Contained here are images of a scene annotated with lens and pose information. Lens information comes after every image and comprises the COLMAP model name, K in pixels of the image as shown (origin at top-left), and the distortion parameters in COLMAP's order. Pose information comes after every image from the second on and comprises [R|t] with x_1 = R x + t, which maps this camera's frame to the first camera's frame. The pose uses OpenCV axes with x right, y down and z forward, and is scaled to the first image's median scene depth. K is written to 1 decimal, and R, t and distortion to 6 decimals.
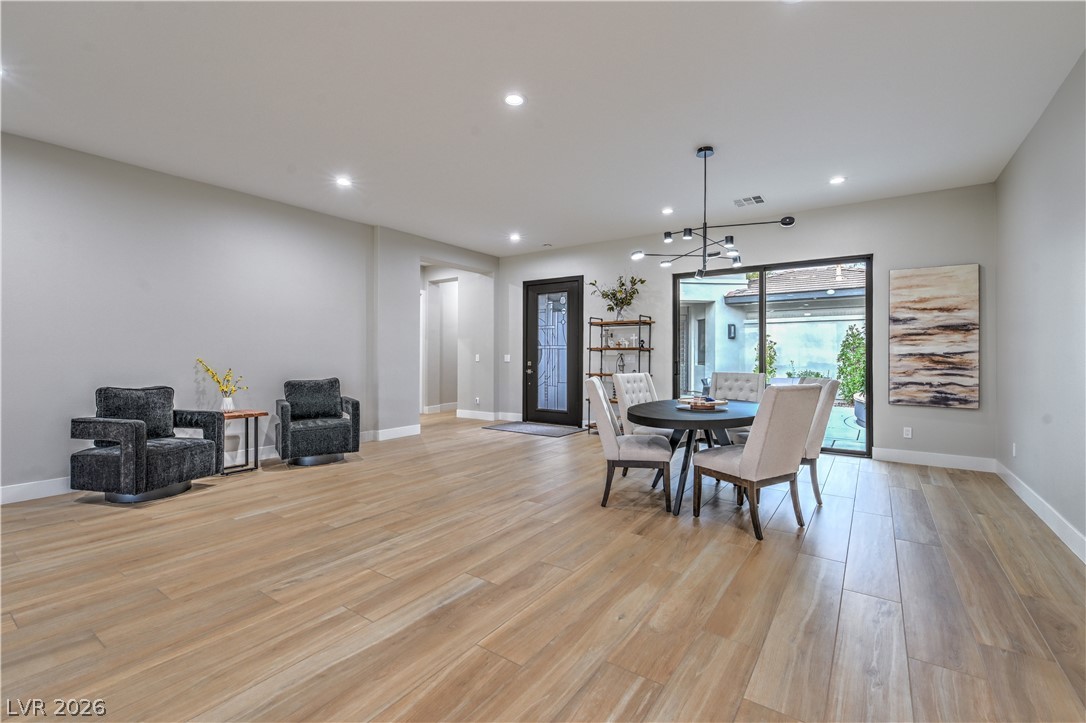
lens RADIAL K [[468.6, 0, 551.5], [0, 468.6, 355.7], [0, 0, 1]] dist [0.018599, -0.000168]
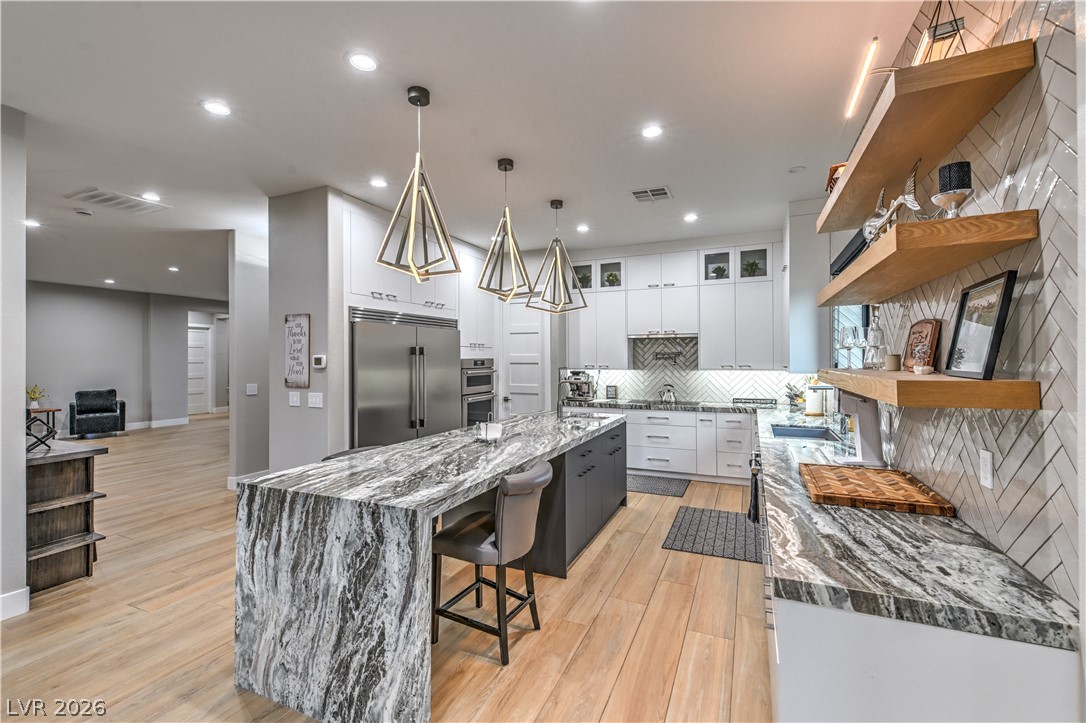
lens RADIAL K [[467.5, 0, 541.7], [0, 467.5, 354.0], [0, 0, 1]] dist [0.014282, -0.000410]
pose [[0.983717, -0.005987, 0.179627, 0.804326], [0.008597, 0.999868, -0.013753, -0.044198], [-0.179521, 0.015073, 0.983639, -1.014998]]
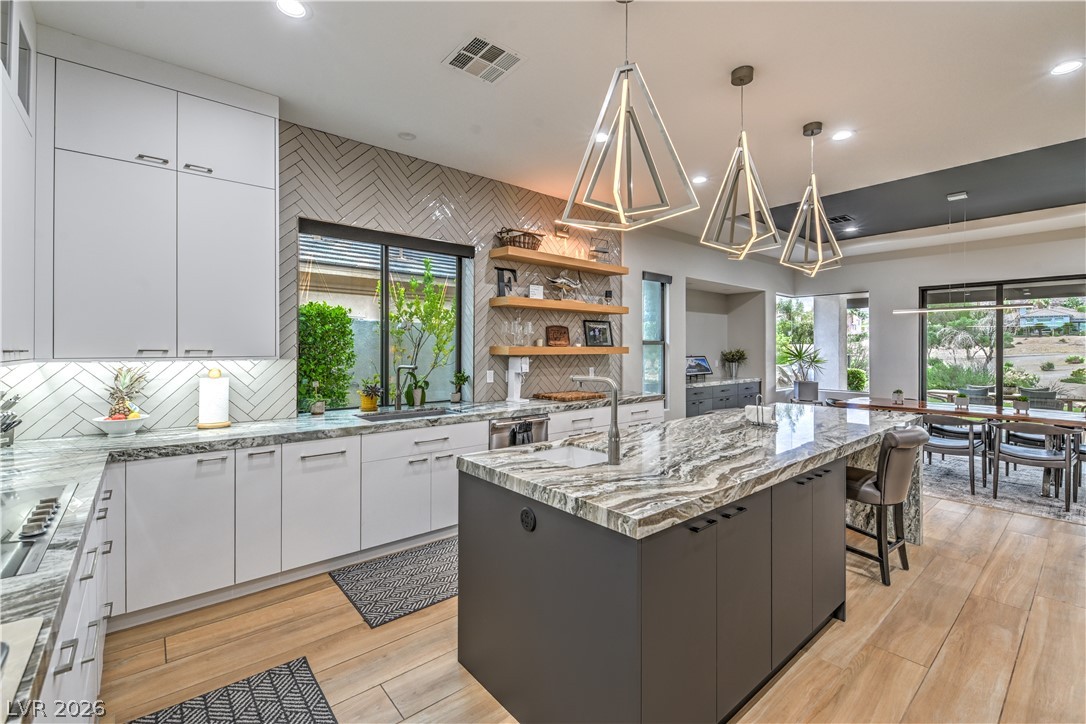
lens RADIAL K [[471.3, 0, 546.1], [0, 471.3, 347.9], [0, 0, 1]] dist [-0.000214, -0.000545]
pose [[-0.964456, -0.003050, 0.264225, 0.942410], [-0.002430, 0.999993, 0.002671, -0.032472], [-0.264232, 0.001934, -0.964457, 0.193437]]
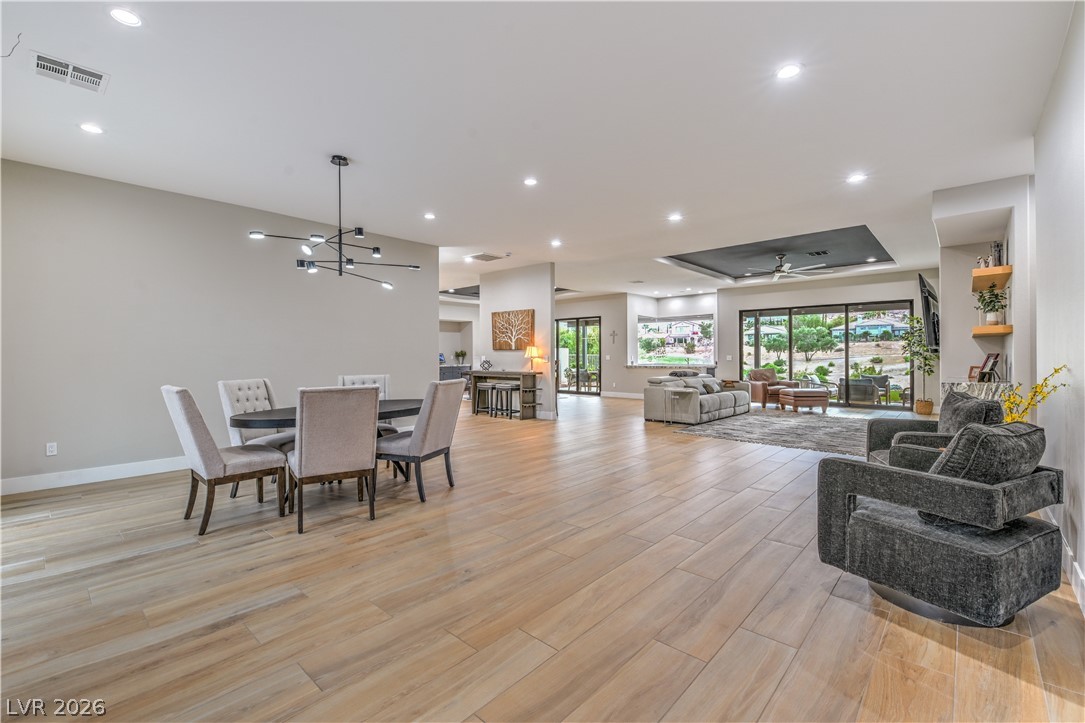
lens RADIAL K [[469.5, 0, 544.4], [0, 469.5, 354.0], [0, 0, 1]] dist [-0.002150, -0.000656]
pose [[-0.991177, 0.001807, 0.132532, -0.193474], [0.002337, 0.999990, 0.003837, -0.010465], [-0.132523, 0.004113, -0.991171, 1.501266]]
